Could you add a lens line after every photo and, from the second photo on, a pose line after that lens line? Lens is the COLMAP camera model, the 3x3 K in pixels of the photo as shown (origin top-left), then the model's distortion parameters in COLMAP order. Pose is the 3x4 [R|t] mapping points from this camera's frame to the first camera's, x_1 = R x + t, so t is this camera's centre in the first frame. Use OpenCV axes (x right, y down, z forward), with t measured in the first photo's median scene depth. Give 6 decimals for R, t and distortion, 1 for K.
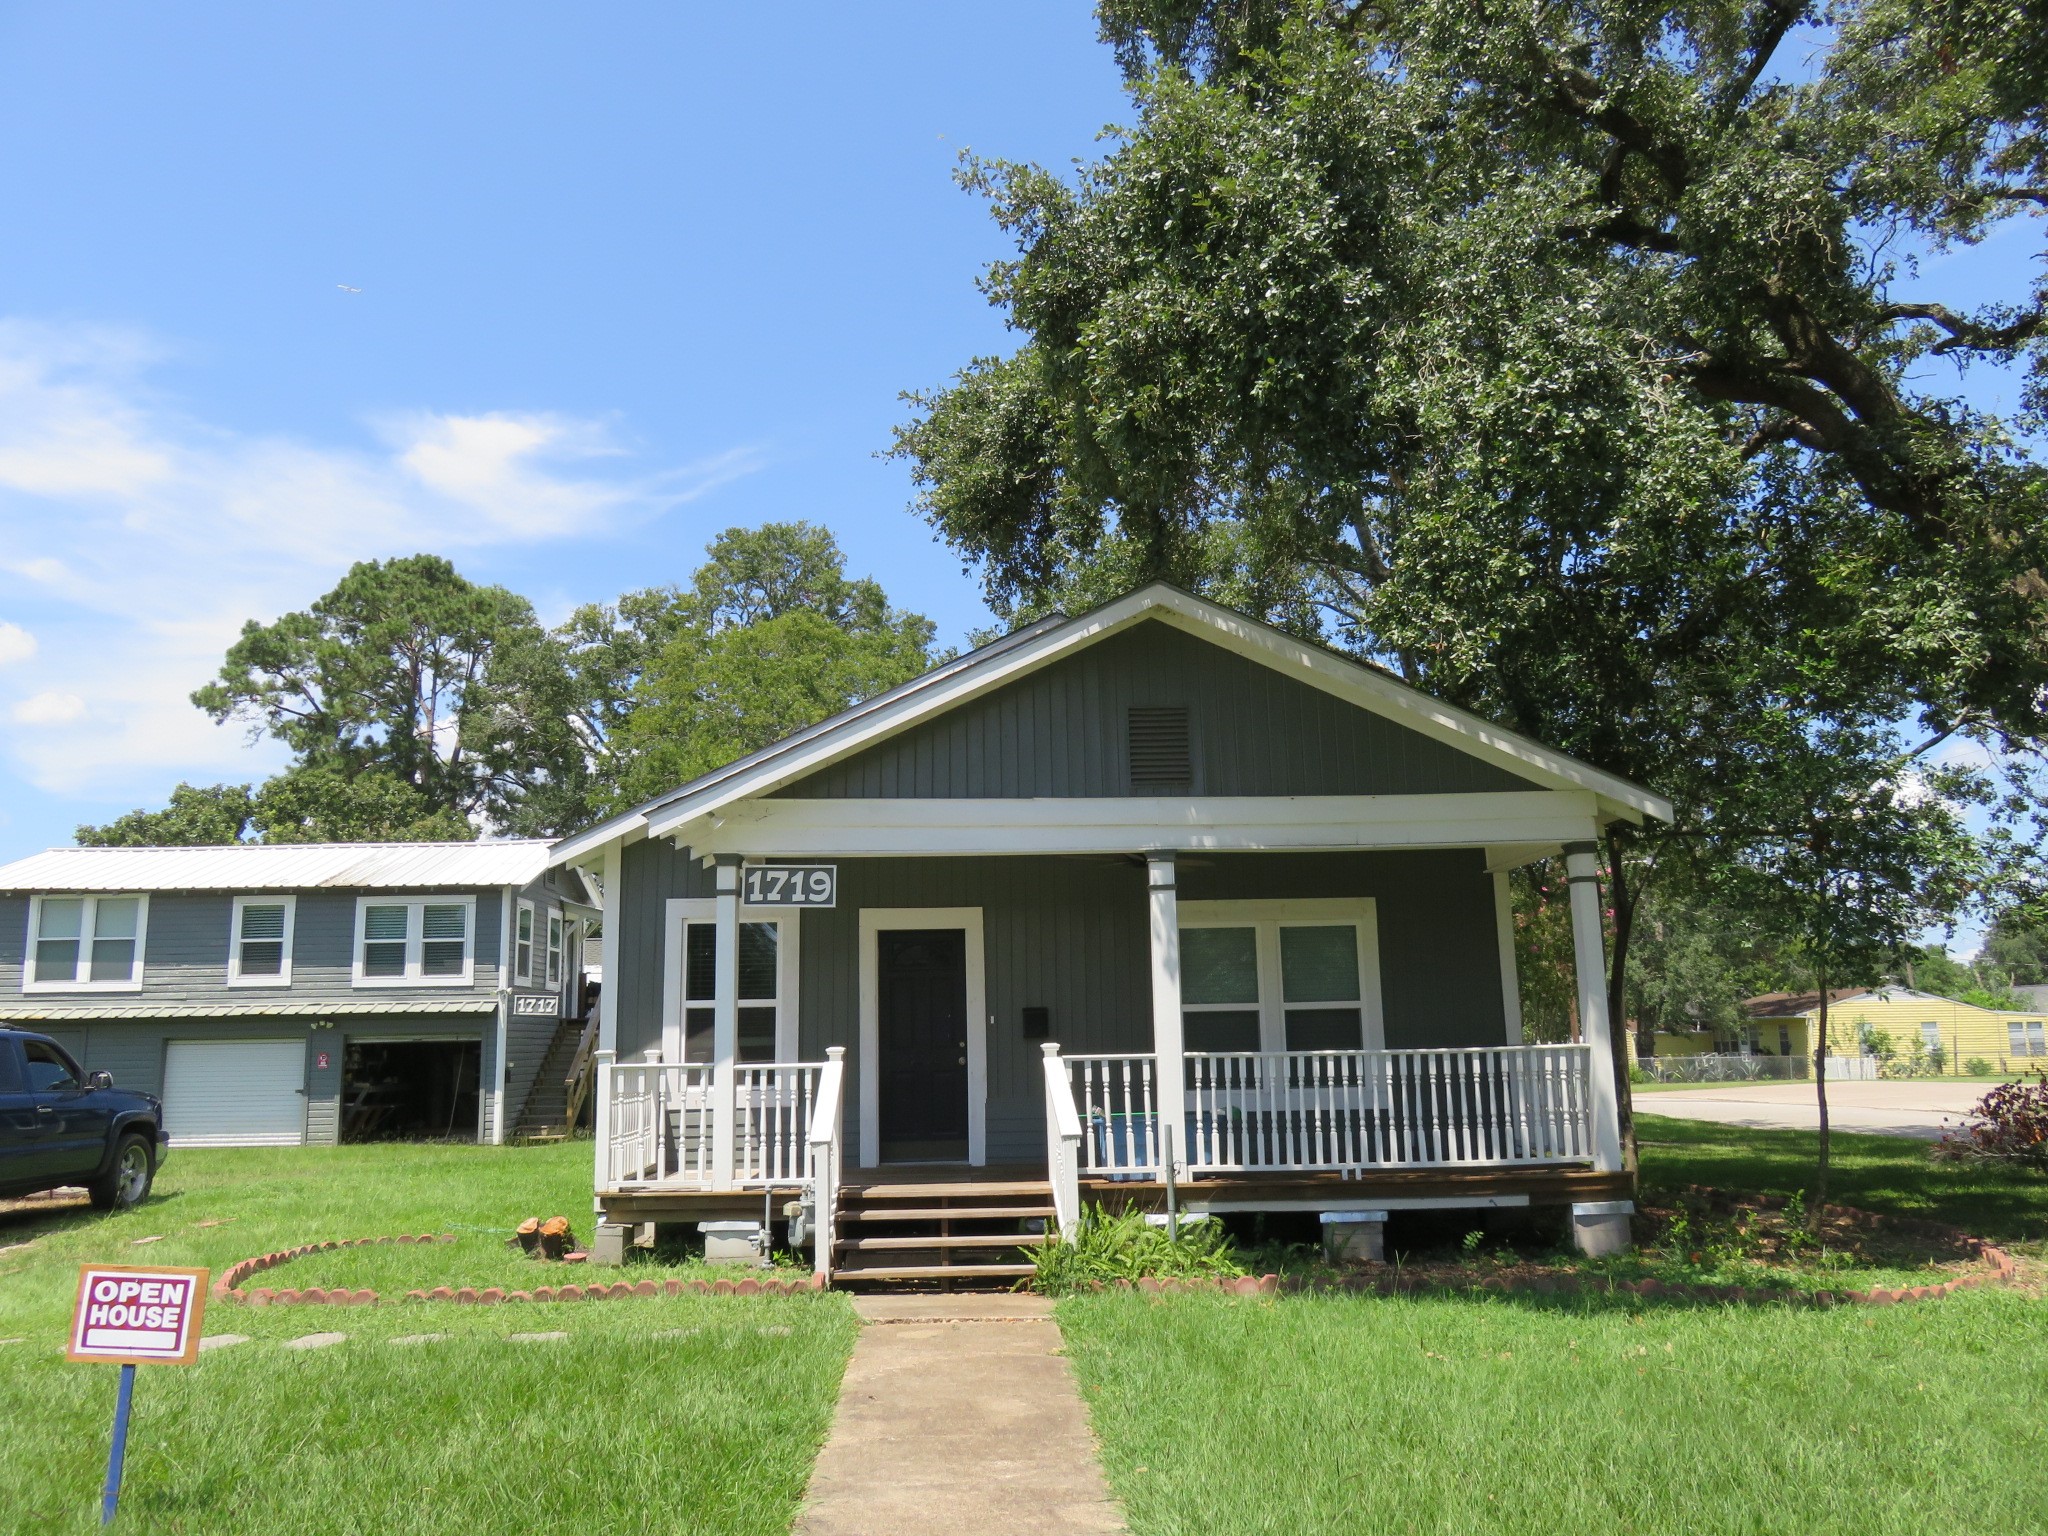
lens RADIAL K [[1546.3, 0, 1024.7], [0, 1546.3, 764.8], [0, 0, 1]] dist [-0.003623, 0.010804]
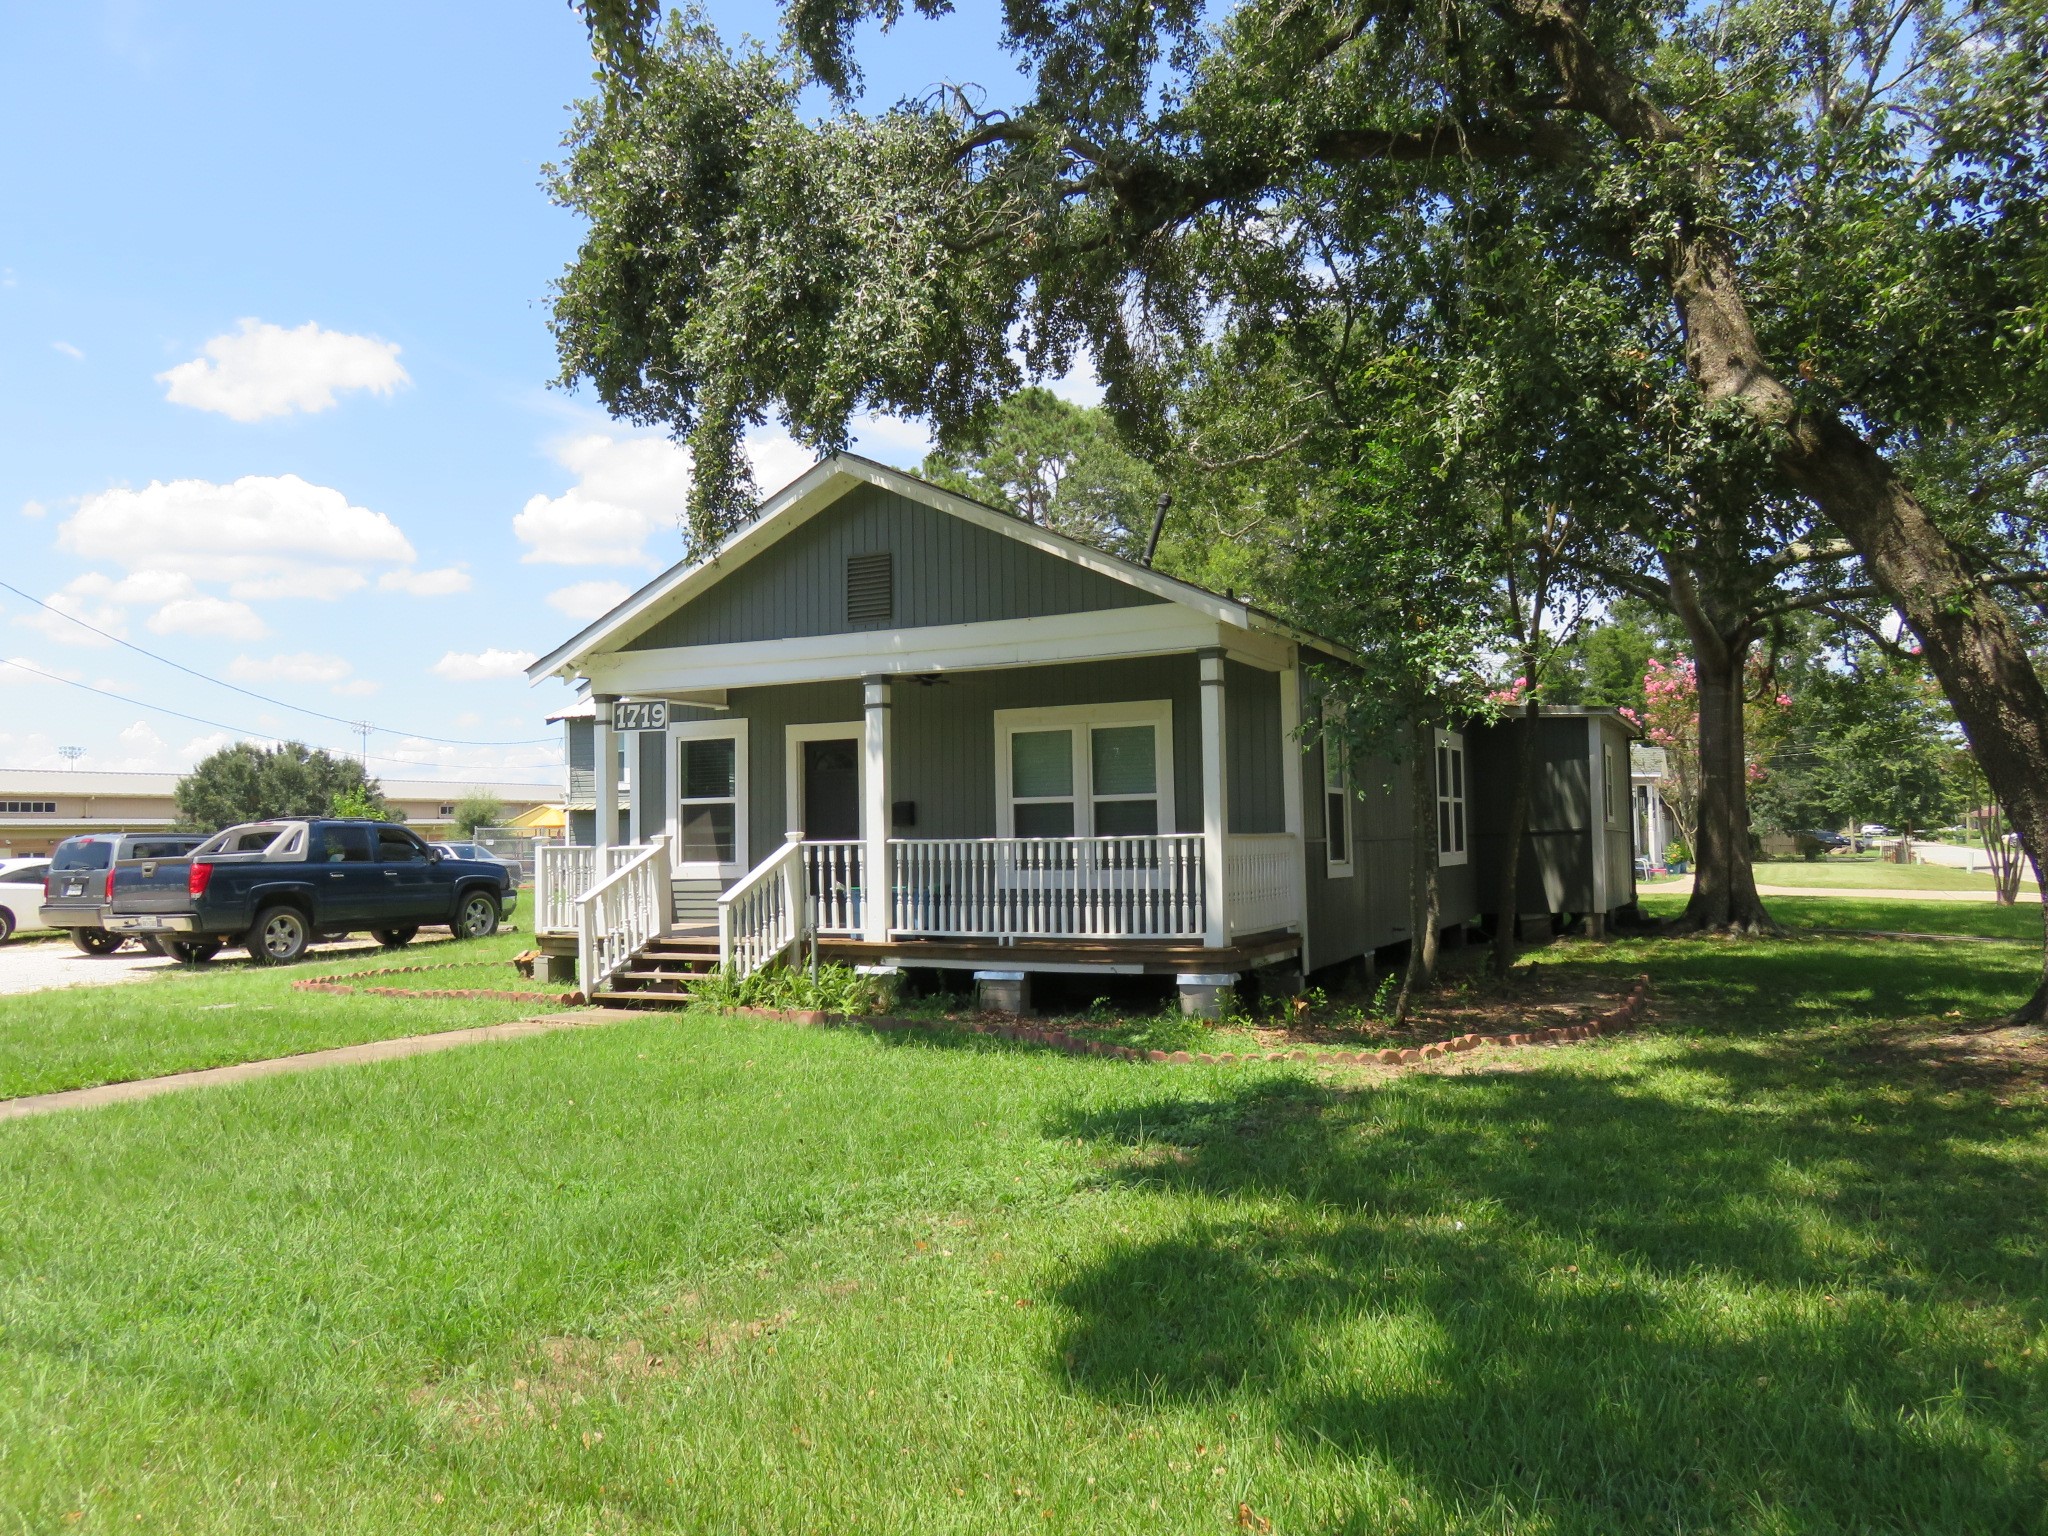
lens RADIAL K [[1546.3, 0, 1048.8], [0, 1546.3, 757.4], [0, 0, 1]] dist [-0.003623, 0.010804]
pose [[0.869680, -0.021806, -0.493135, 0.820165], [0.092024, 0.988672, 0.118574, -0.012620], [0.484963, -0.148501, 0.861834, 0.011937]]
